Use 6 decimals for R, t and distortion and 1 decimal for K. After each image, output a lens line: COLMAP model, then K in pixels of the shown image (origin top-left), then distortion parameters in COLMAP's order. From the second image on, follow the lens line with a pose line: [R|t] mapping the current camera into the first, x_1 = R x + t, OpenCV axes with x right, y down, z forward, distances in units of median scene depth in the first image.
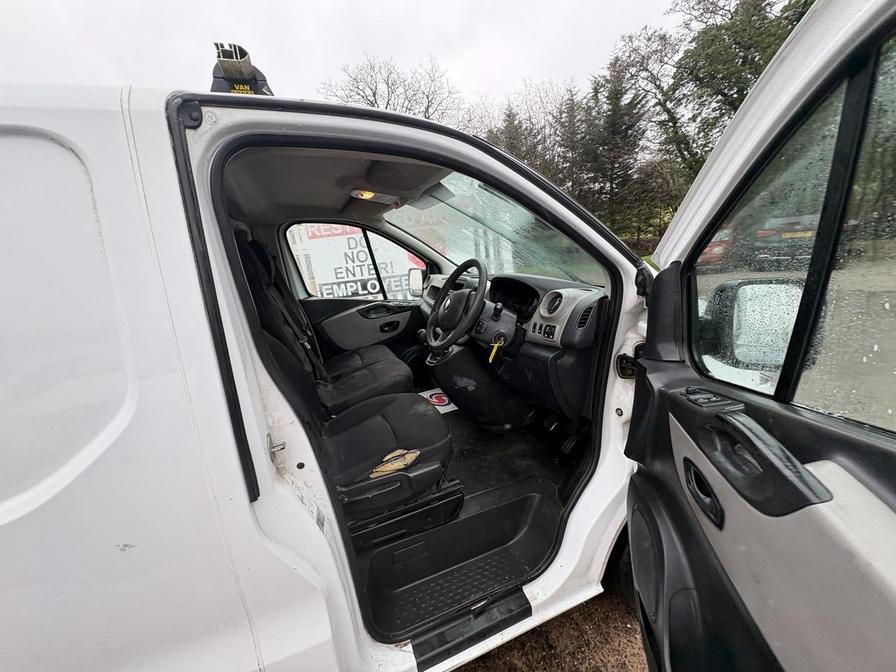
lens RADIAL K [[355.9, 0, 449.0], [0, 355.9, 331.5], [0, 0, 1]] dist [0.001059, -0.000297]
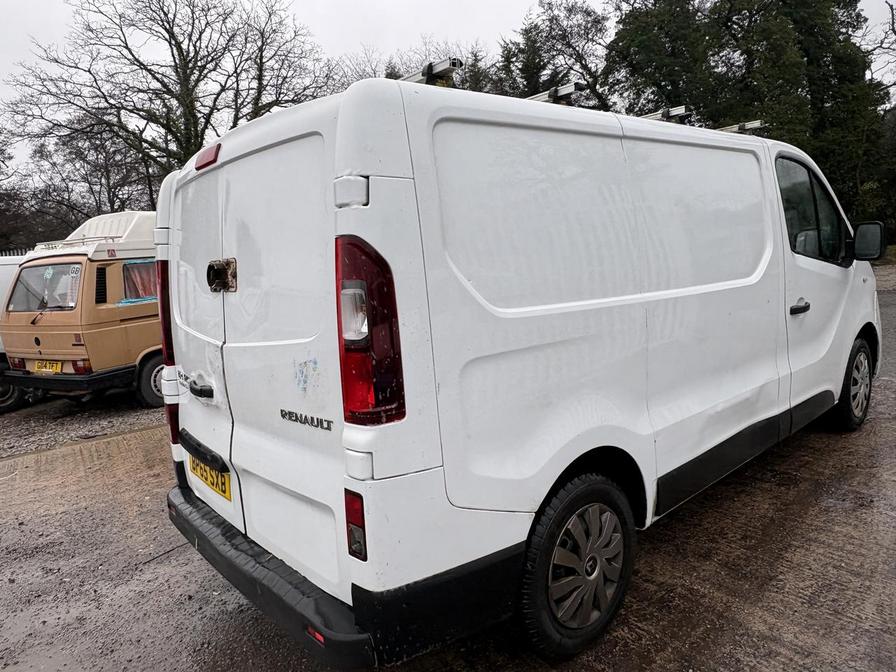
lens RADIAL K [[603.9, 0, 447.9], [0, 603.9, 325.1], [0, 0, 1]] dist [-0.005445, 0.010322]
pose [[0.943082, -0.024799, 0.331634, -0.564612], [0.071253, 0.989125, -0.128662, 0.145726], [-0.324837, 0.144968, 0.934593, -0.294764]]
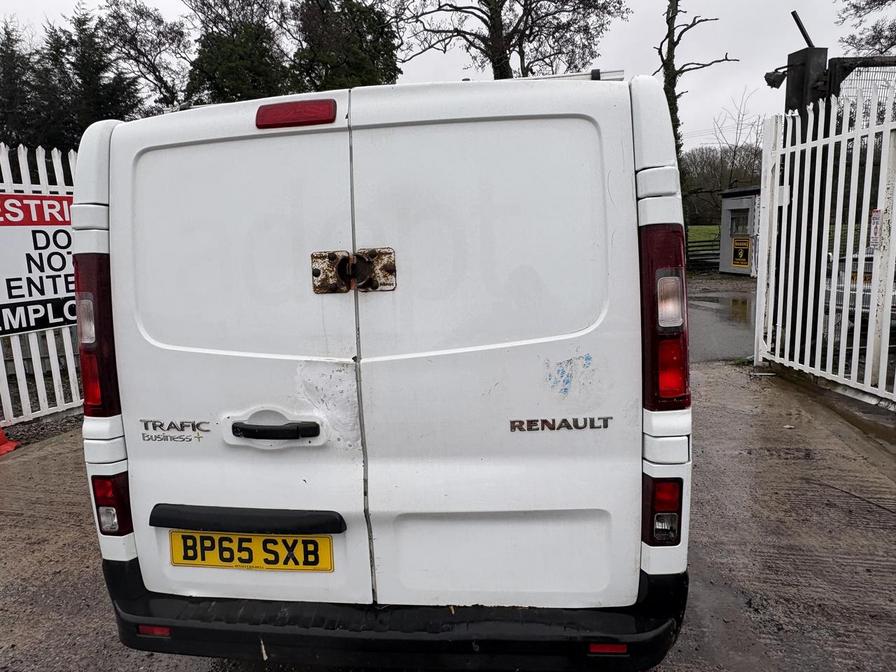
lens RADIAL K [[603.9, 0, 448.3], [0, 603.9, 331.7], [0, 0, 1]] dist [-0.005445, 0.010322]
pose [[0.487229, -0.049873, 0.871849, -0.820552], [0.207355, 0.976422, -0.060025, 0.109804], [-0.848299, 0.210028, 0.486083, -0.059519]]
